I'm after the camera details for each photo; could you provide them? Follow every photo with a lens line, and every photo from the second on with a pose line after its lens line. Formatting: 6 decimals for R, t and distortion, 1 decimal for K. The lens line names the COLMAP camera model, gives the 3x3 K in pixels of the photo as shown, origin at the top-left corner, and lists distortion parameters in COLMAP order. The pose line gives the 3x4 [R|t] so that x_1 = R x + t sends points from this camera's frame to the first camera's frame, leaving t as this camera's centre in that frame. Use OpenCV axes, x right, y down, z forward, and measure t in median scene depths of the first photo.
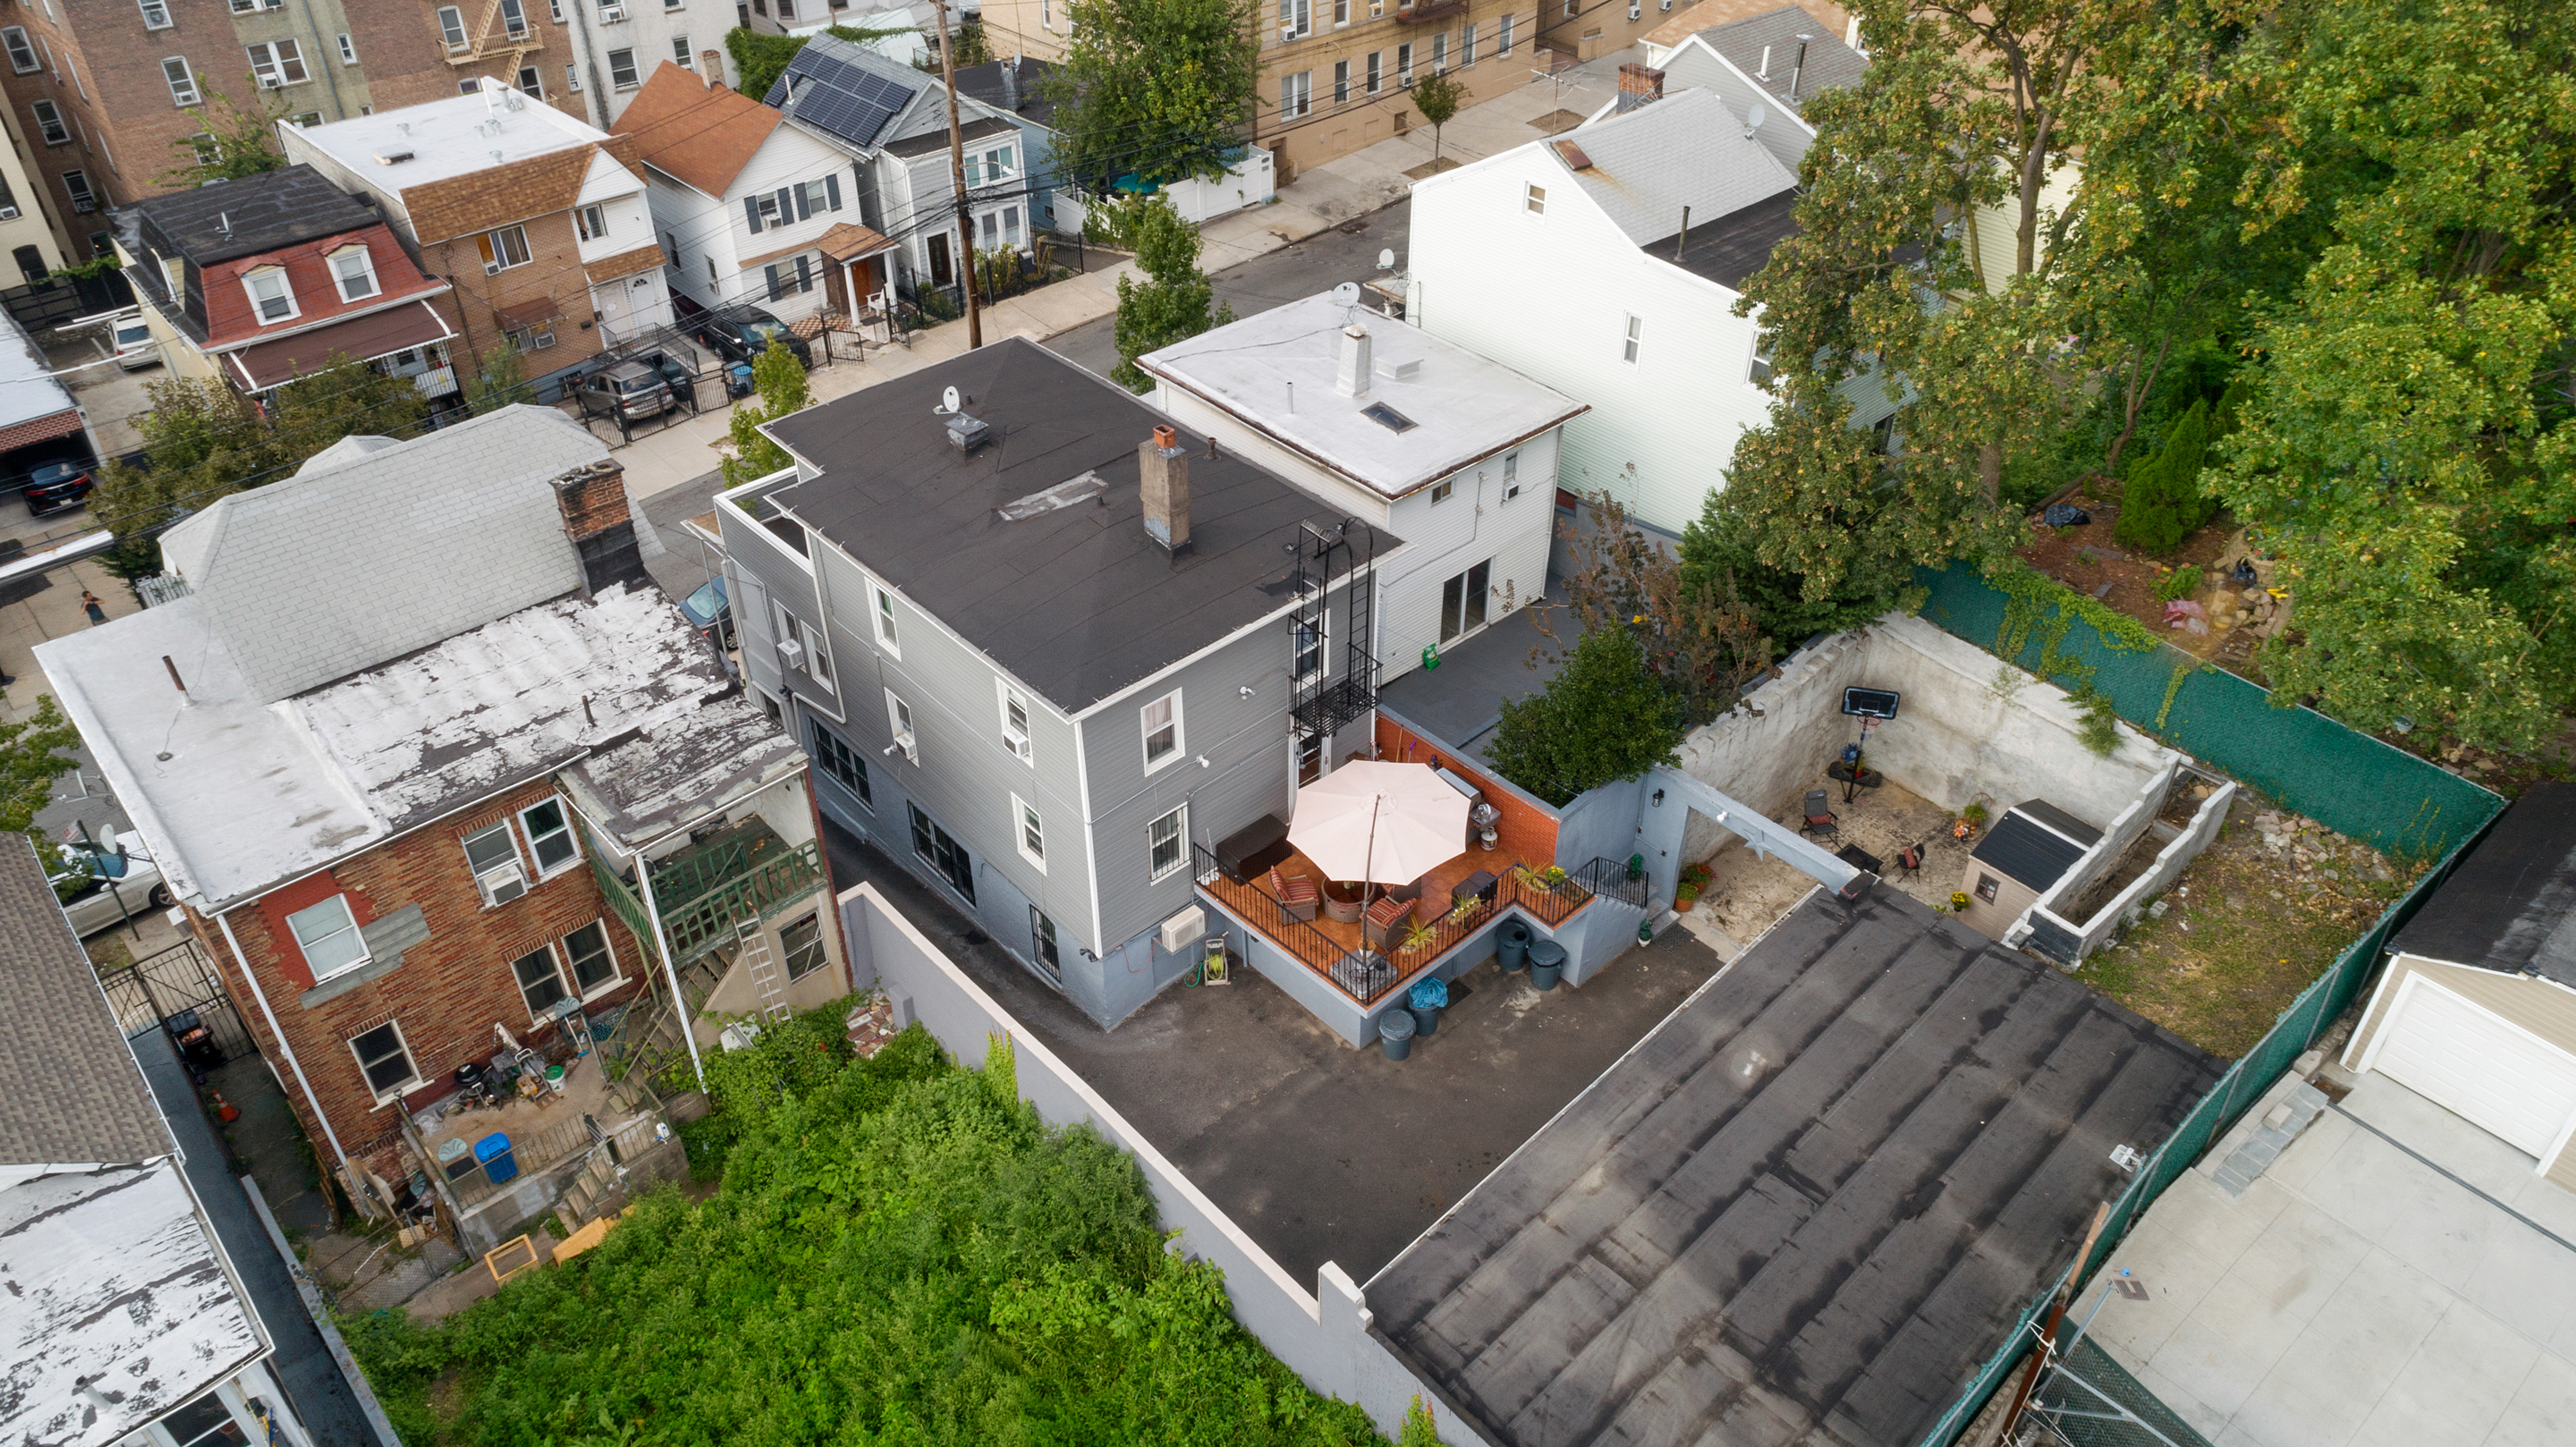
lens RADIAL K [[1727.0, 0, 1288.0], [0, 1727.0, 723.5], [0, 0, 1]] dist [-0.016094, 0.005927]
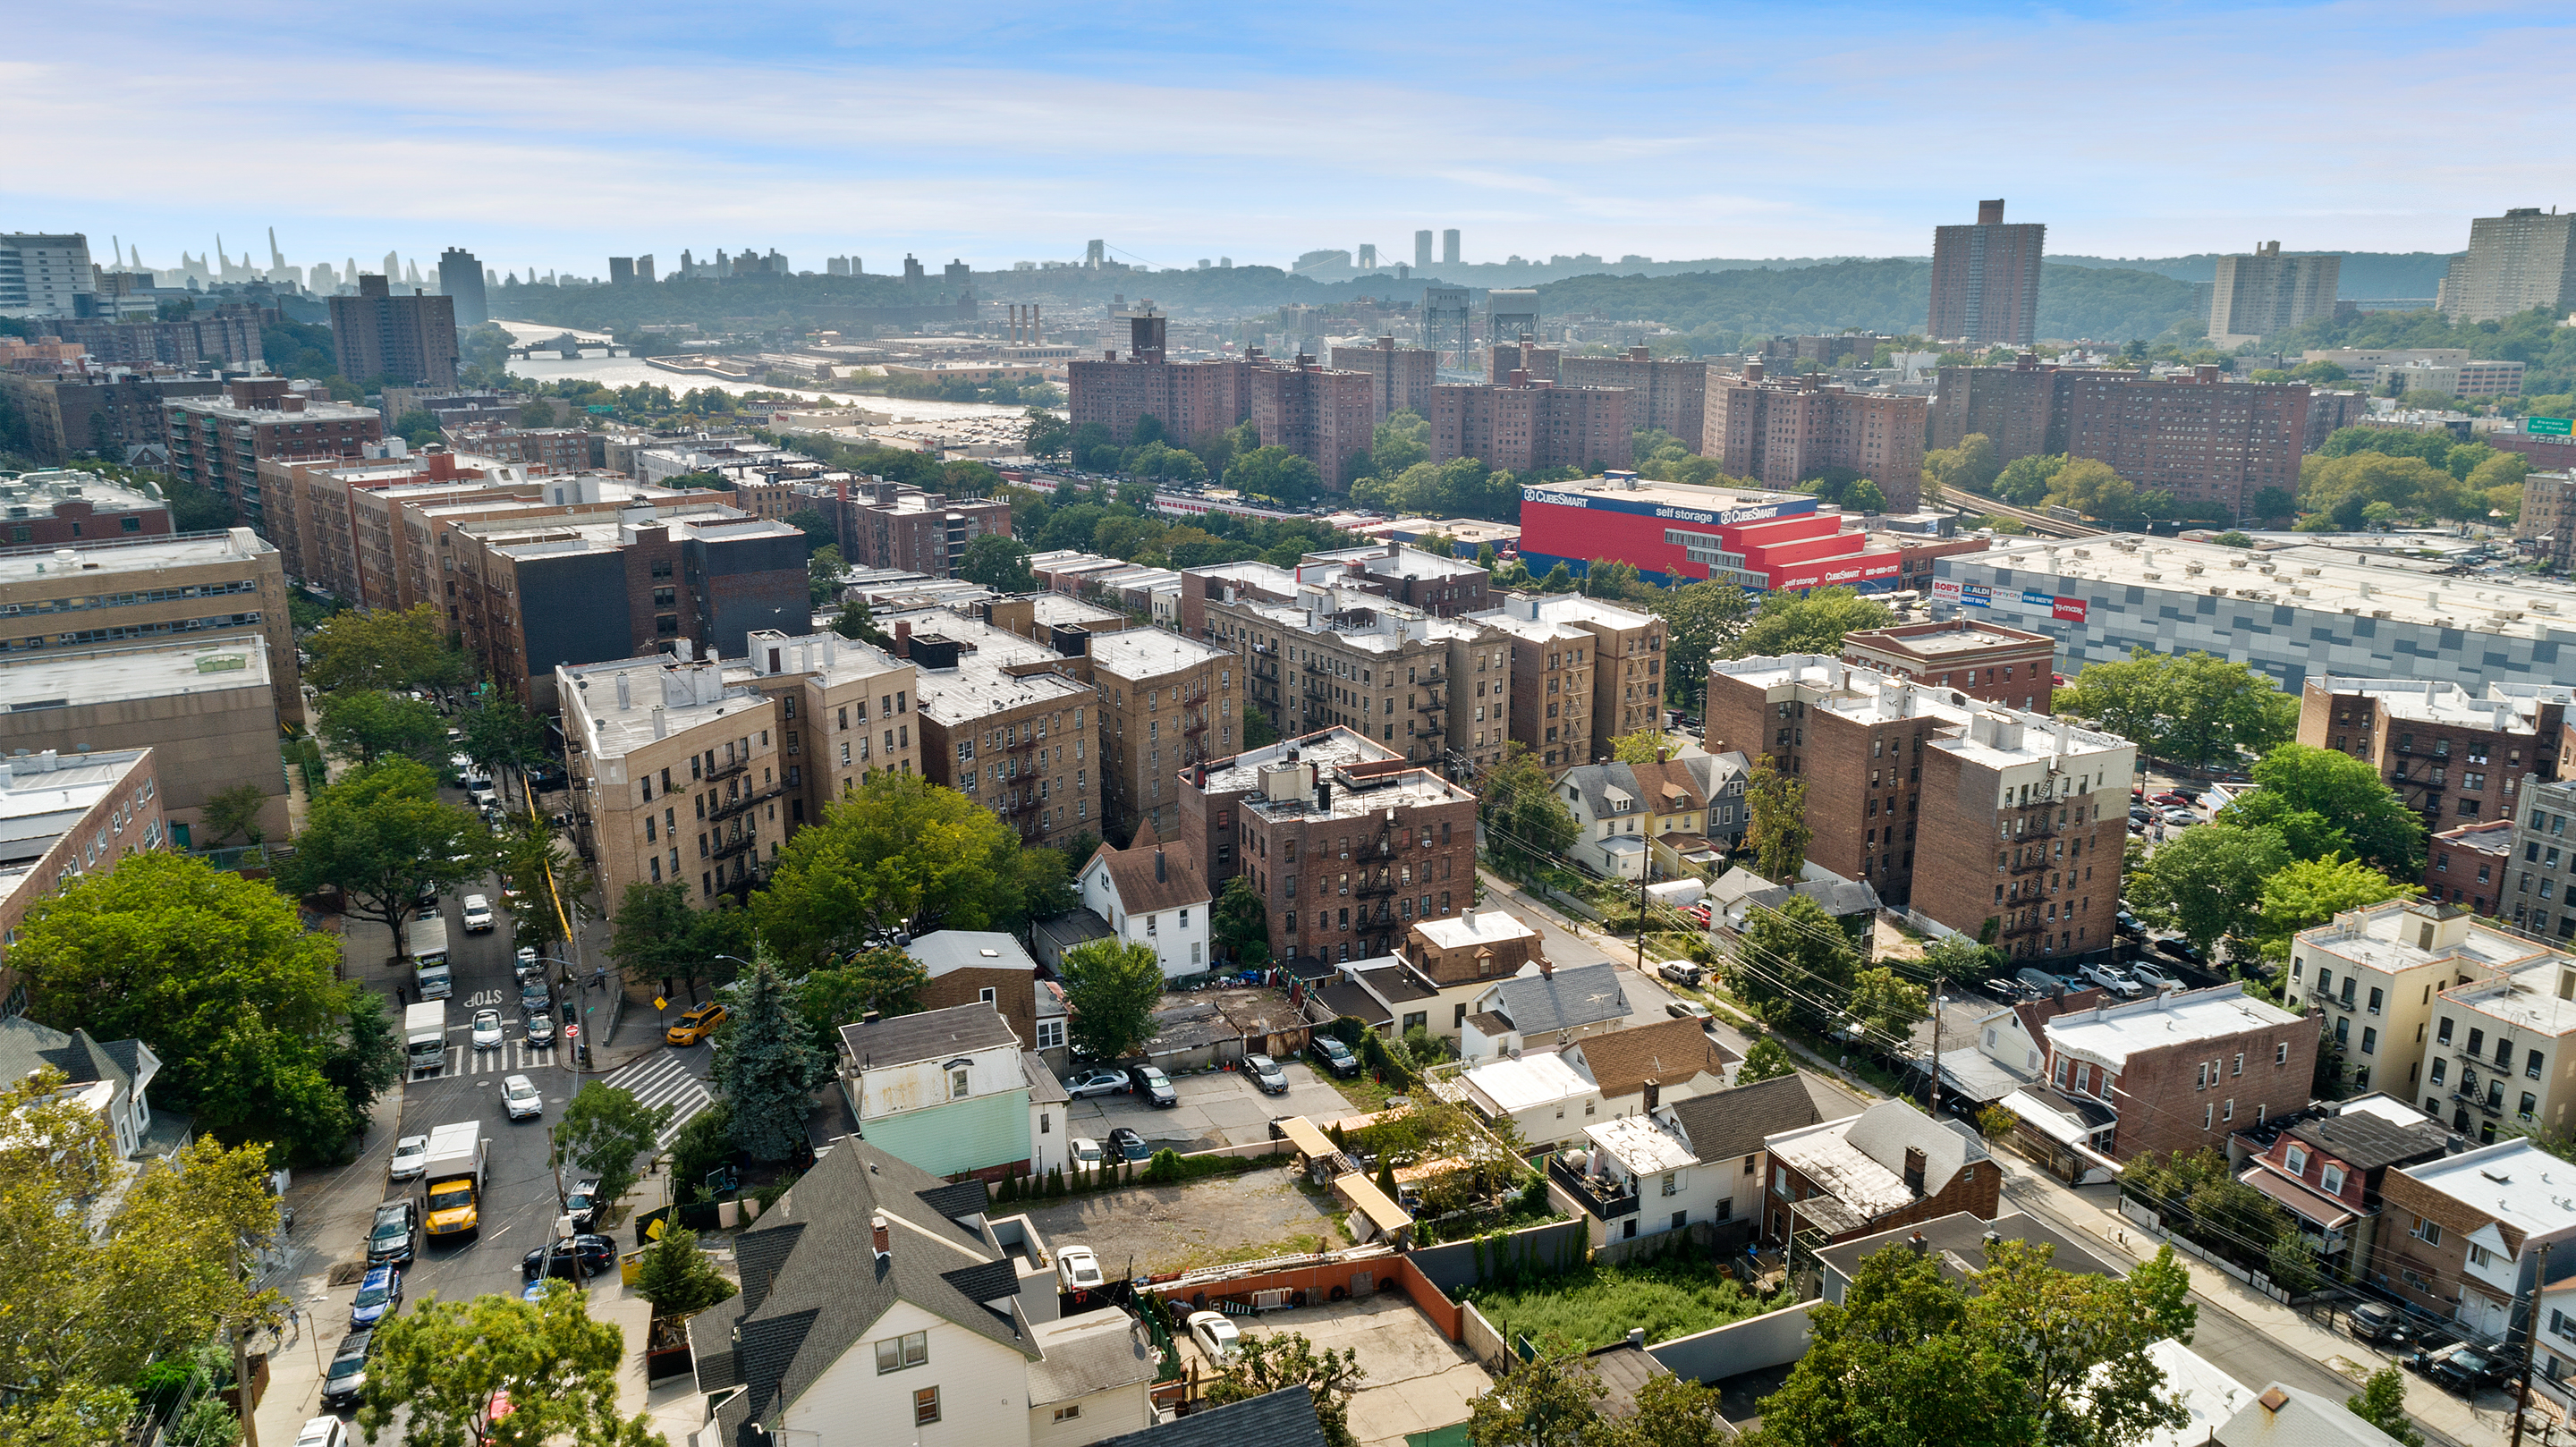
lens RADIAL K [[1727.0, 0, 1288.0], [0, 1727.0, 723.5], [0, 0, 1]] dist [-0.016094, 0.005927]
pose [[-0.329038, 0.240193, -0.913259, 1.324208], [-0.570763, 0.719879, 0.394973, -0.650771], [0.752305, 0.651216, -0.099774, -0.012087]]
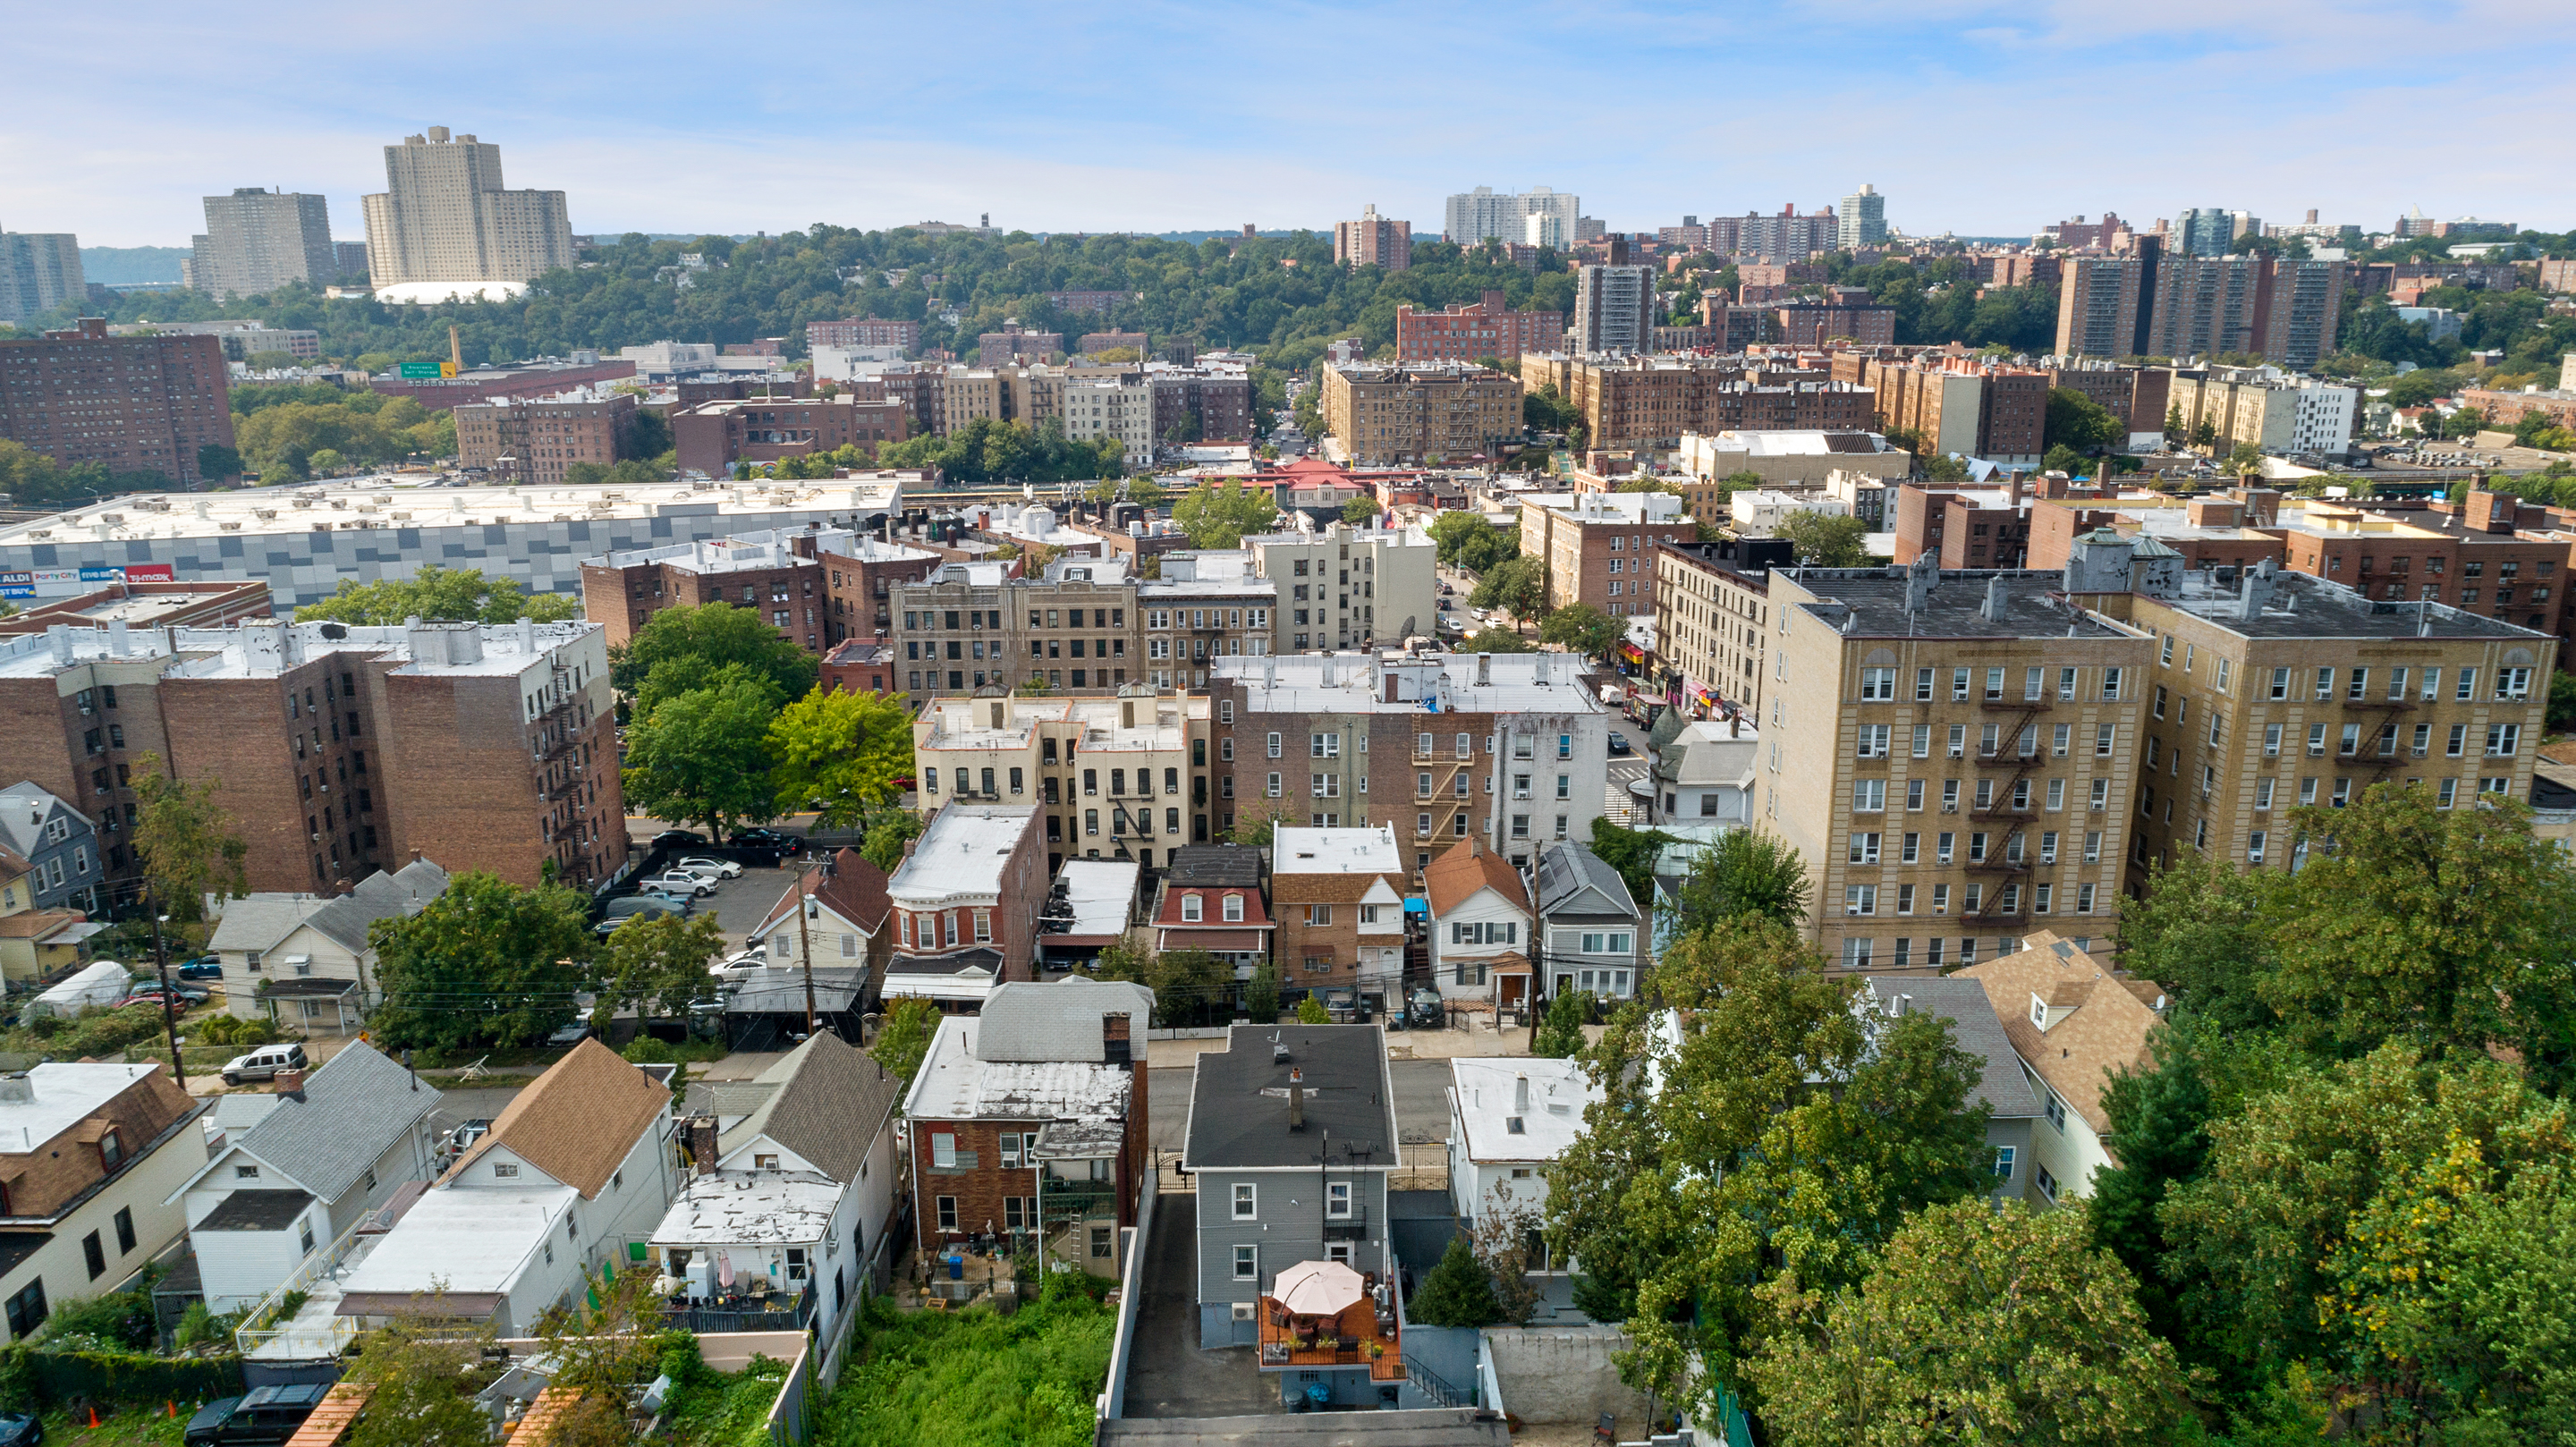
lens RADIAL K [[1727.0, 0, 1288.0], [0, 1727.0, 723.5], [0, 0, 1]] dist [-0.016094, 0.005927]
pose [[0.737764, 0.170430, -0.653191, 0.650510], [-0.406970, 0.884287, -0.228936, -0.026543], [0.538591, 0.434730, 0.721755, -0.397782]]
